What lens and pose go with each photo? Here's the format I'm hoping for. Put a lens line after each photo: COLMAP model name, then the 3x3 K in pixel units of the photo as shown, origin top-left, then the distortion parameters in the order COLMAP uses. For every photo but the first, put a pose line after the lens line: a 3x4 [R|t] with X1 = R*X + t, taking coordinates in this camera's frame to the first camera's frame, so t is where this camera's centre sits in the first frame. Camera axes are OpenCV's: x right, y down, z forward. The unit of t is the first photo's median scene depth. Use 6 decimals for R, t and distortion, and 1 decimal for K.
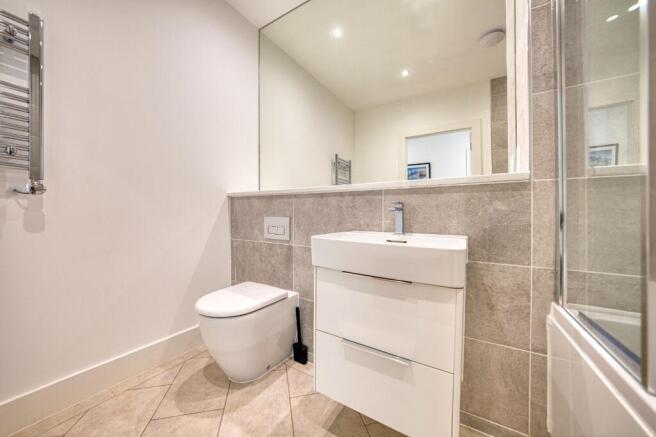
lens RADIAL K [[230.5, 0, 330.0], [0, 230.5, 218.3], [0, 0, 1]] dist [-0.022122, 0.000109]
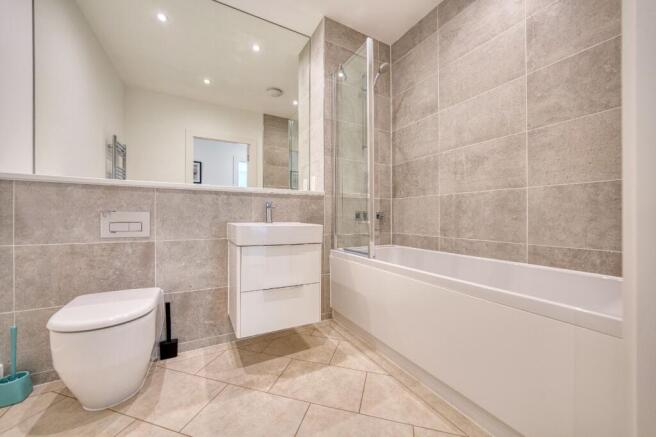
lens RADIAL K [[230.5, 0, 330.0], [0, 230.5, 218.3], [0, 0, 1]] dist [-0.022122, 0.000109]
pose [[0.498837, -0.014452, 0.866575, -0.609152], [0.008284, 0.999895, 0.011907, 0.016712], [-0.866656, 0.001239, 0.498904, -0.094126]]
